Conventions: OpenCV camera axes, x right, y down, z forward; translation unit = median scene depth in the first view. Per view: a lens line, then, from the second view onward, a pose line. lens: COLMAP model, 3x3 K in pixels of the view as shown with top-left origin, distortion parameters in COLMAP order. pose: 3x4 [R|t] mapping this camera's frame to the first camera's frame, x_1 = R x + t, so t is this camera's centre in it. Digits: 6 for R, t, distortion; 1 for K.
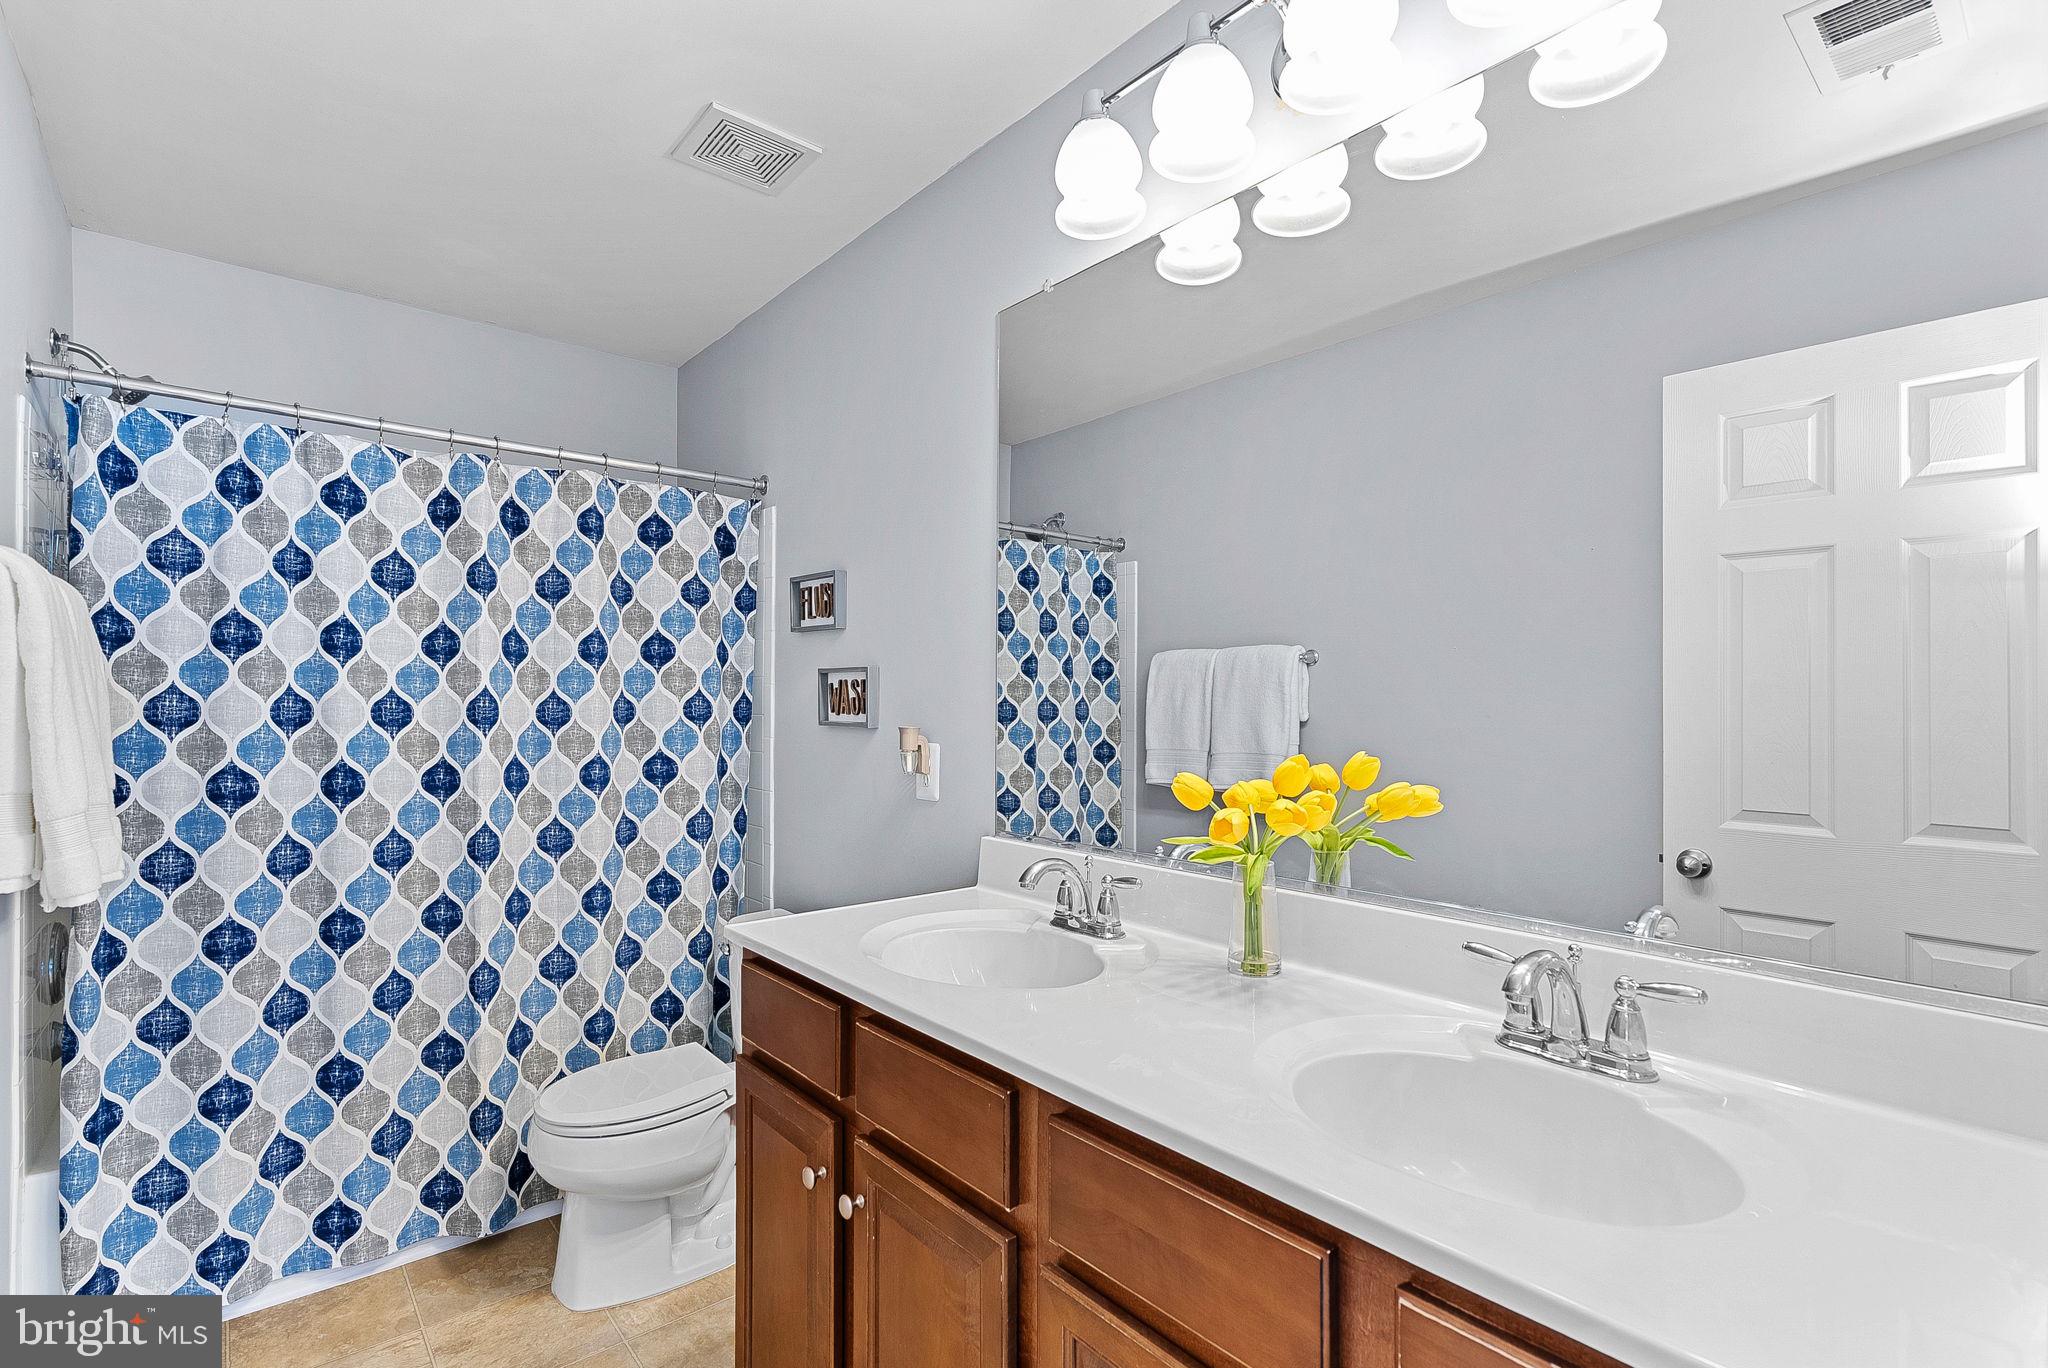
lens RADIAL K [[946.8, 0, 1019.8], [0, 946.8, 697.4], [0, 0, 1]] dist [-0.004867, -0.000189]
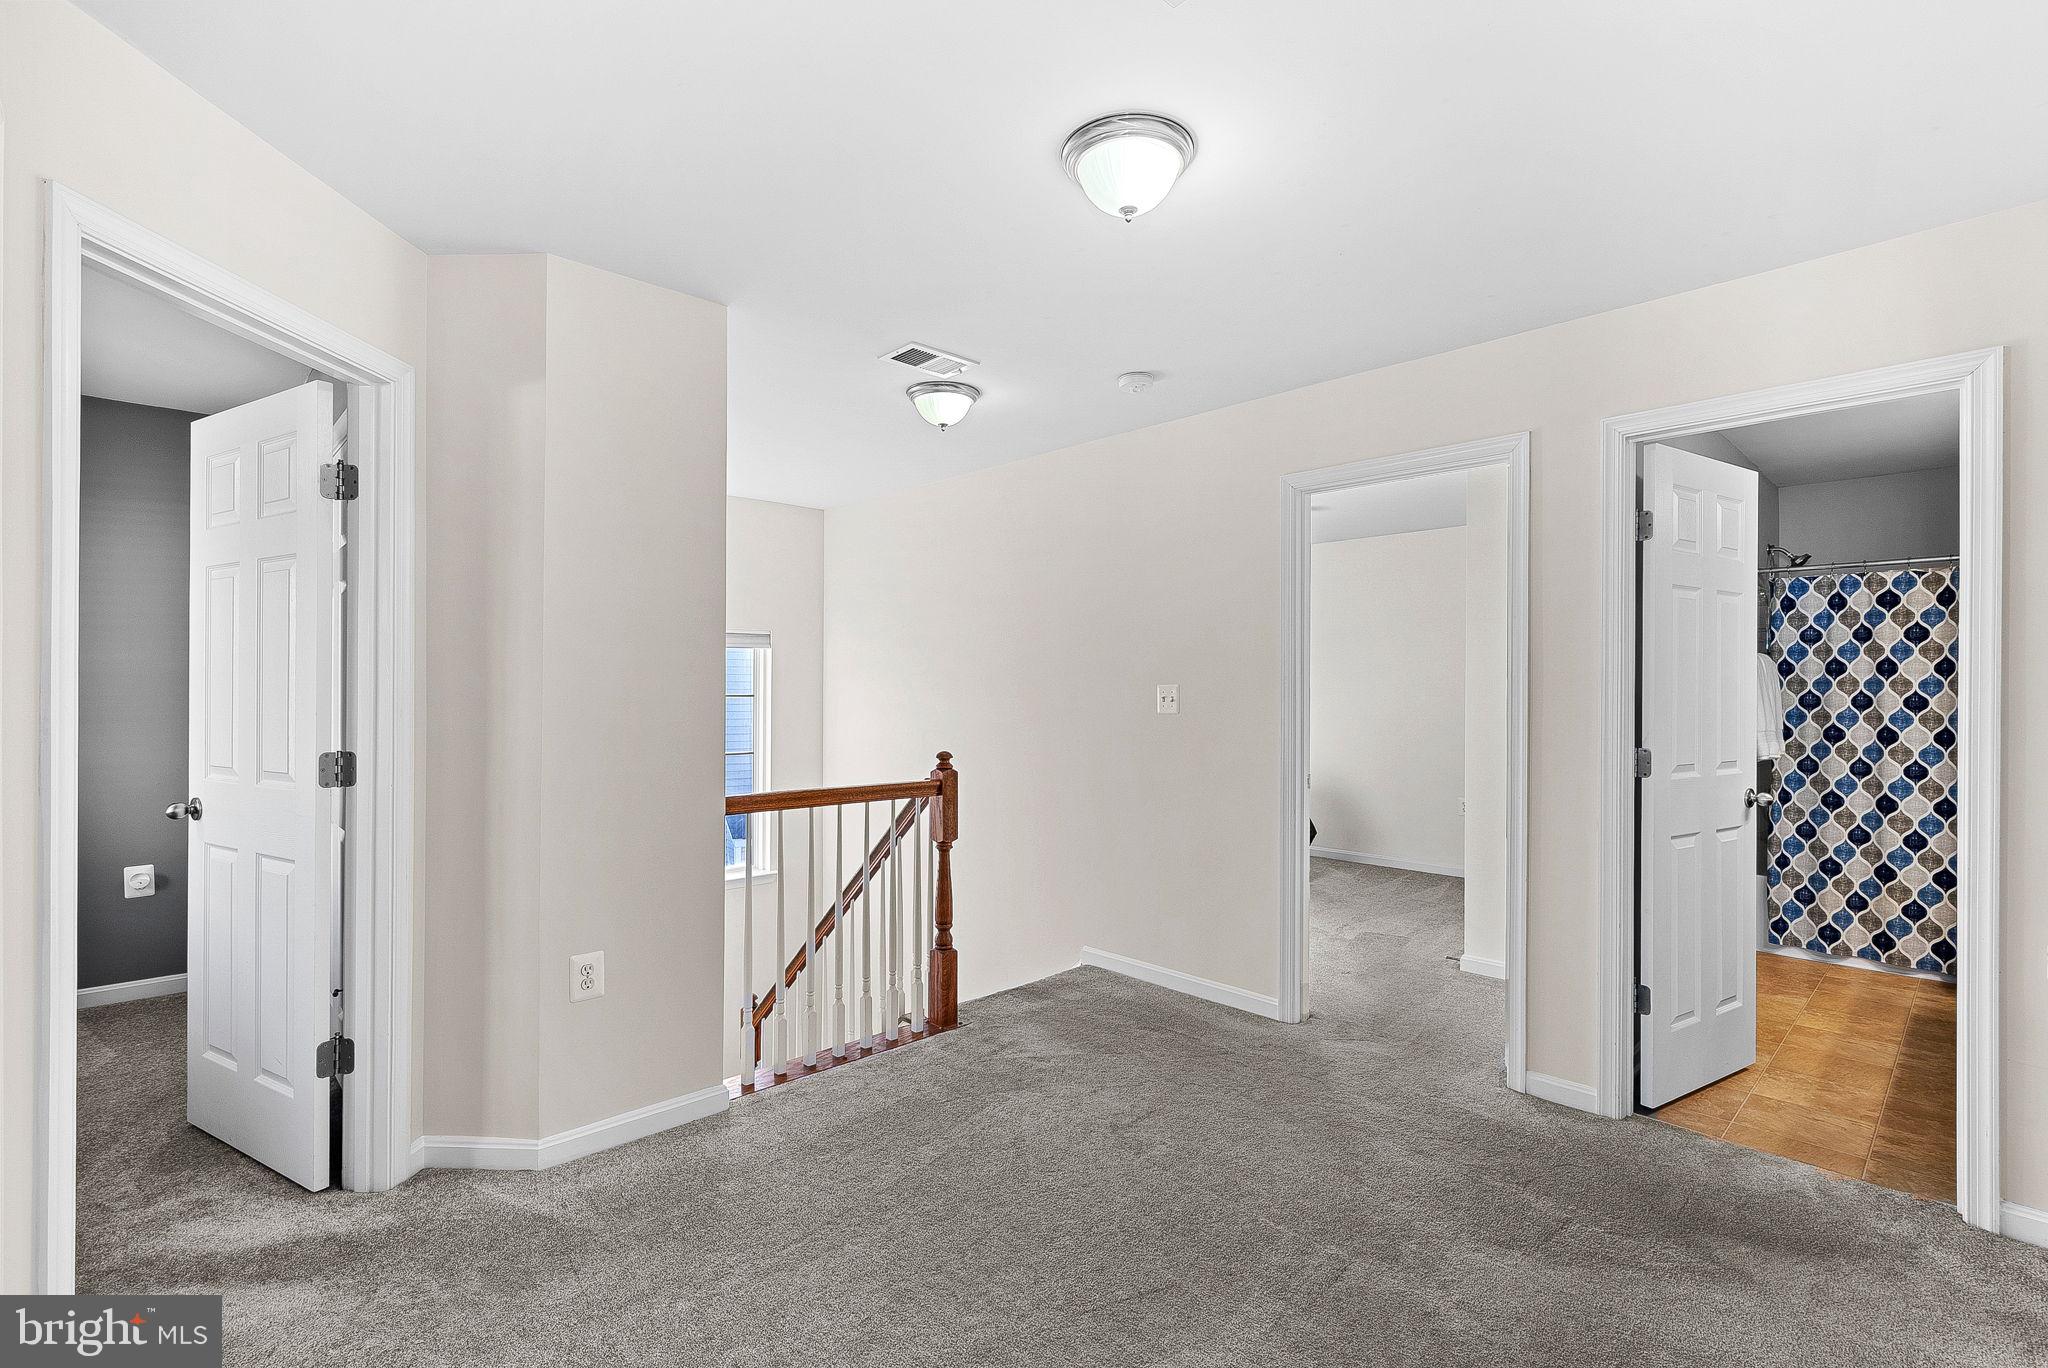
lens RADIAL K [[946.8, 0, 1019.4], [0, 946.8, 694.6], [0, 0, 1]] dist [-0.004867, -0.000189]
pose [[0.074802, -0.002805, -0.997194, 1.333095], [-0.000073, 0.999996, -0.002818, 0.005017], [0.997198, 0.000283, 0.074802, -1.175412]]
